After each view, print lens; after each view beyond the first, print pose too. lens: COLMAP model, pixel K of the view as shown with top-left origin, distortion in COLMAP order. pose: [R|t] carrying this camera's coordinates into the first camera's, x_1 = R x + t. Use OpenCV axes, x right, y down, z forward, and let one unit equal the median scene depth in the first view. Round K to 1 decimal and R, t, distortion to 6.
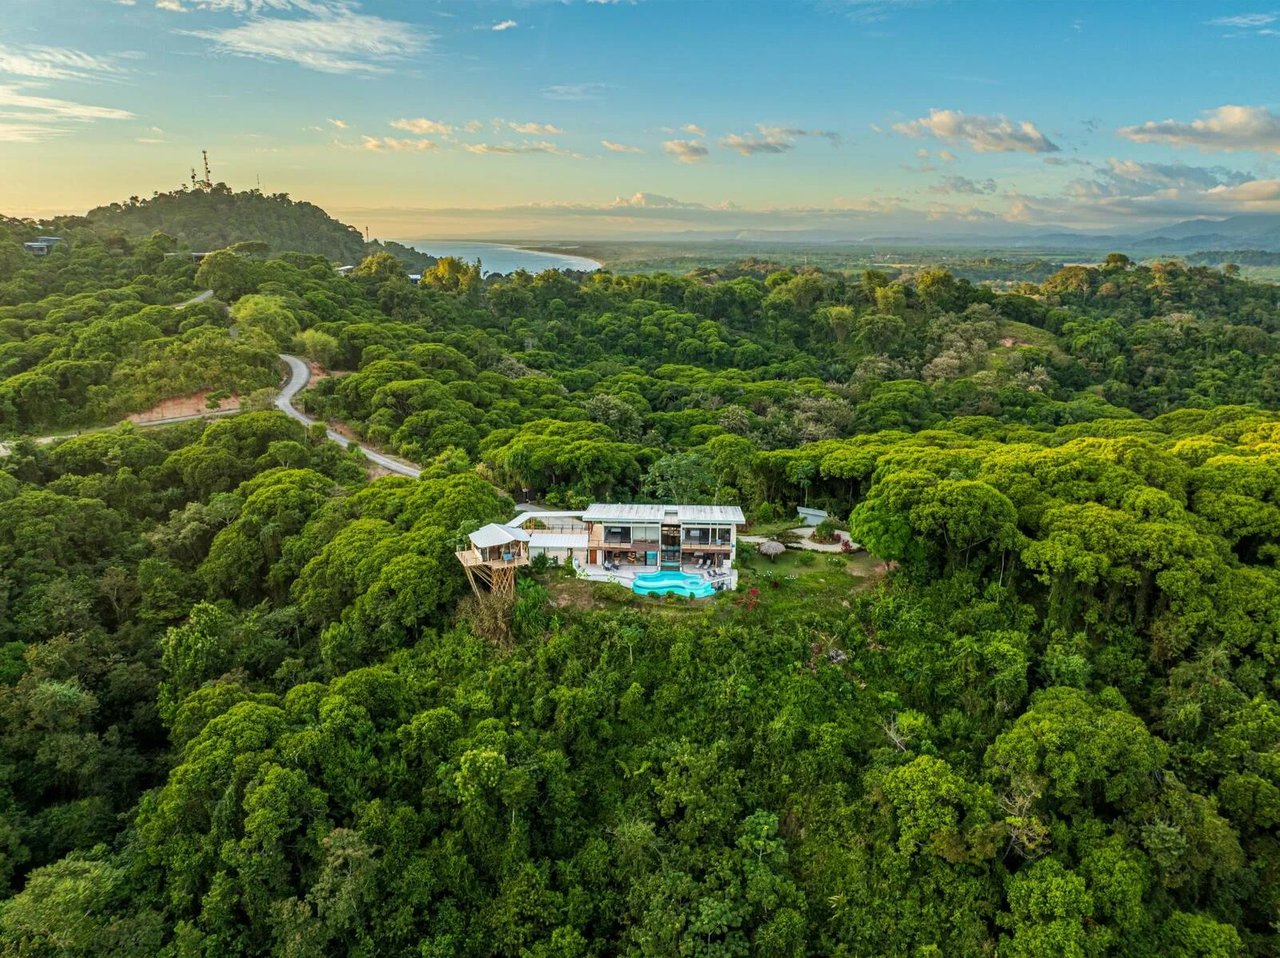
lens RADIAL K [[899.0, 0, 640.0], [0, 899.0, 479.0], [0, 0, 1]] dist [-0.034667, -0.003620]
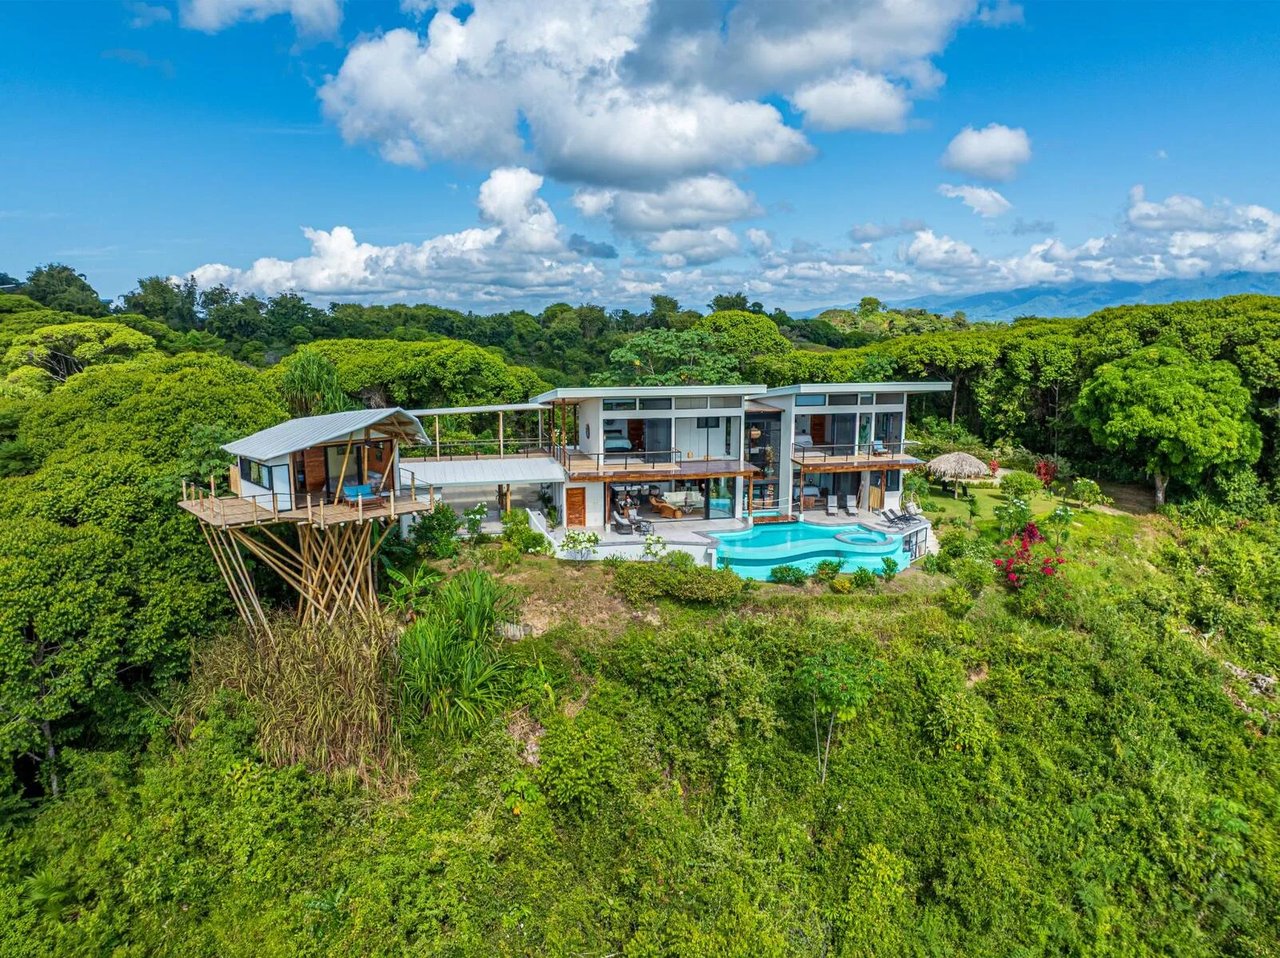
lens RADIAL K [[899.0, 0, 640.0], [0, 899.0, 479.0], [0, 0, 1]] dist [-0.034667, -0.003620]
pose [[0.957910, -0.054023, 0.281940, -0.145632], [0.079656, 0.993587, -0.080251, 0.118826], [-0.275797, 0.099332, 0.956070, 0.691632]]
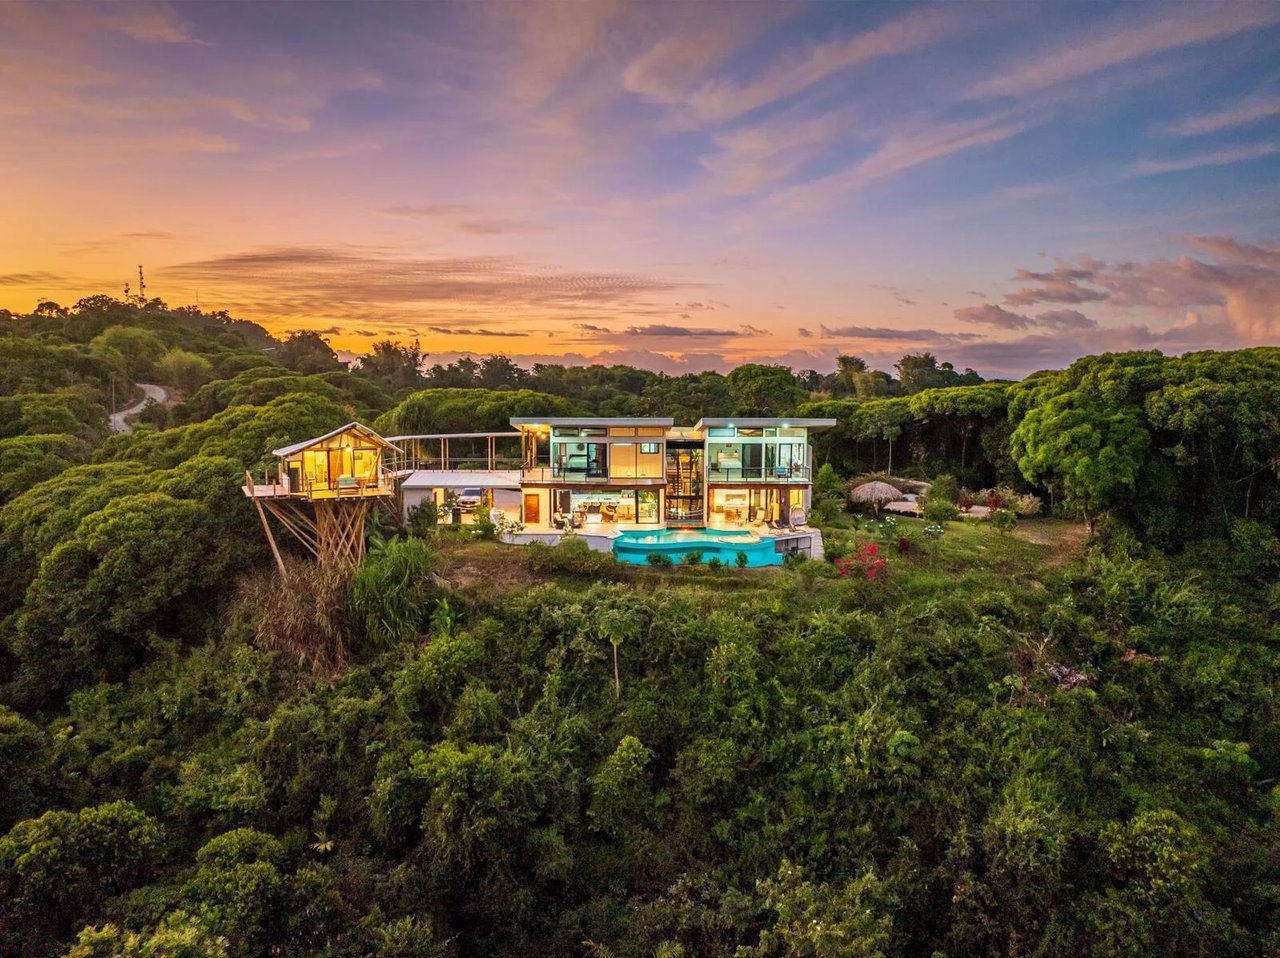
lens RADIAL K [[899.0, 0, 640.0], [0, 899.0, 479.0], [0, 0, 1]] dist [-0.034667, -0.003620]
pose [[0.998645, -0.008050, 0.051404, -0.019150], [0.016108, 0.987256, -0.158325, 0.166563], [-0.049475, 0.158938, 0.986048, 0.548147]]
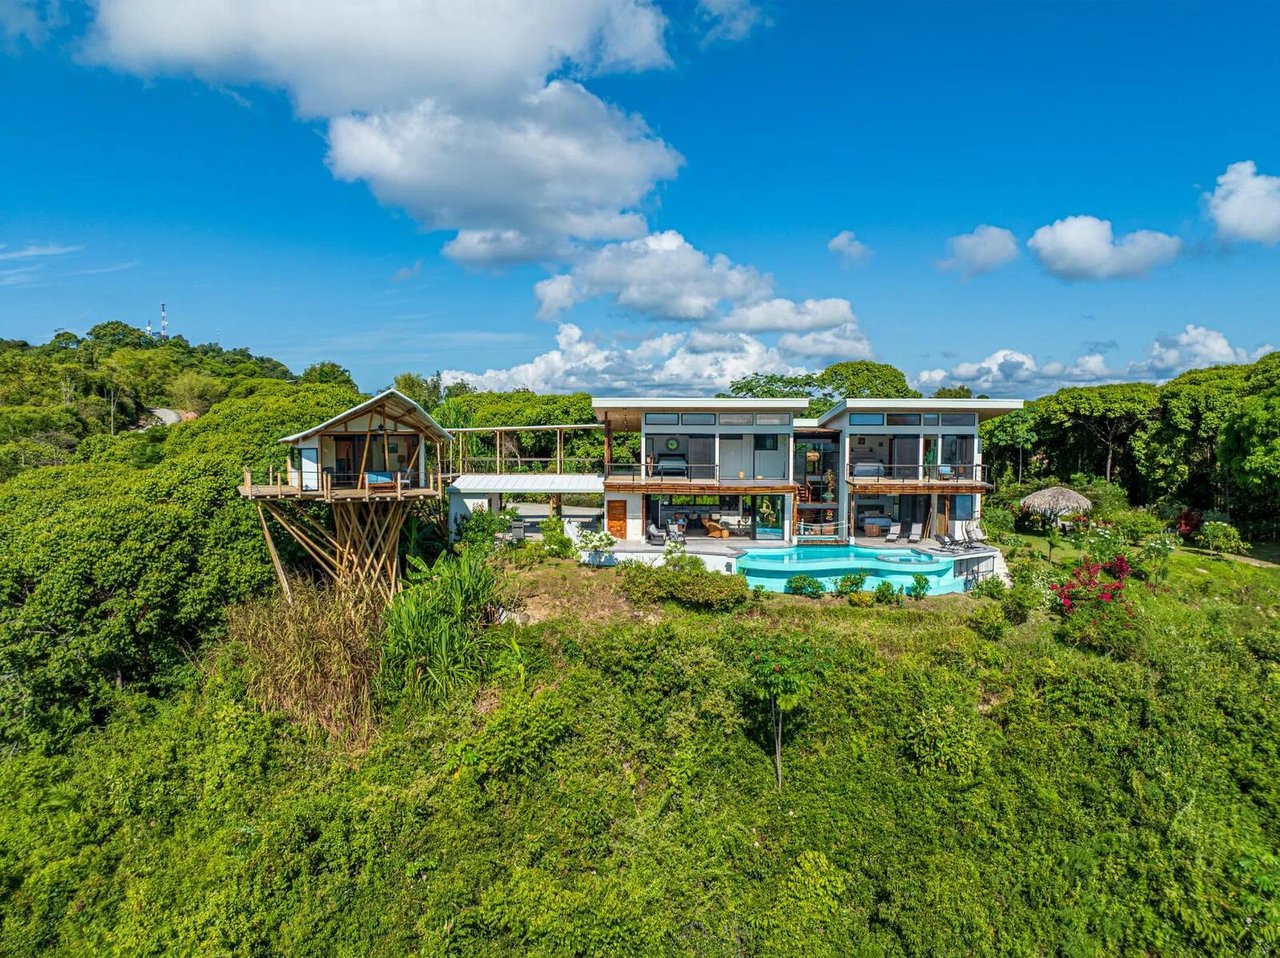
lens RADIAL K [[899.0, 0, 640.0], [0, 899.0, 479.0], [0, 0, 1]] dist [-0.034667, -0.003620]
pose [[0.999412, -0.004922, 0.033942, -0.060796], [0.011710, 0.979149, -0.202804, 0.162876], [-0.032236, 0.203083, 0.978631, 0.682769]]
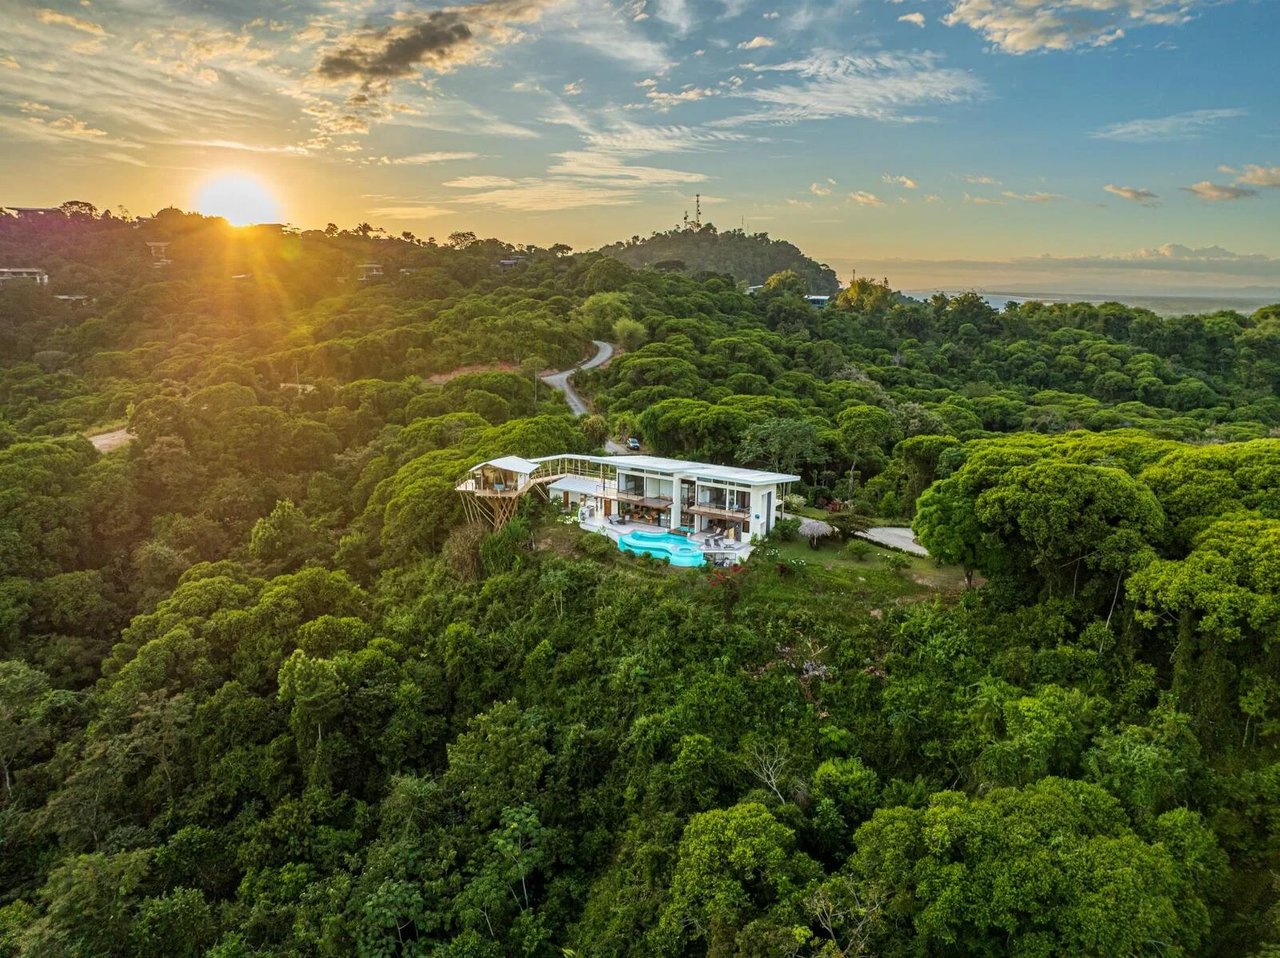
lens RADIAL K [[899.0, 0, 640.0], [0, 899.0, 479.0], [0, 0, 1]] dist [-0.034667, -0.003620]
pose [[0.854608, 0.112365, -0.506971, 0.451600], [-0.140001, 0.990013, -0.016574, 0.075786], [0.500045, 0.085141, 0.861804, 0.293180]]
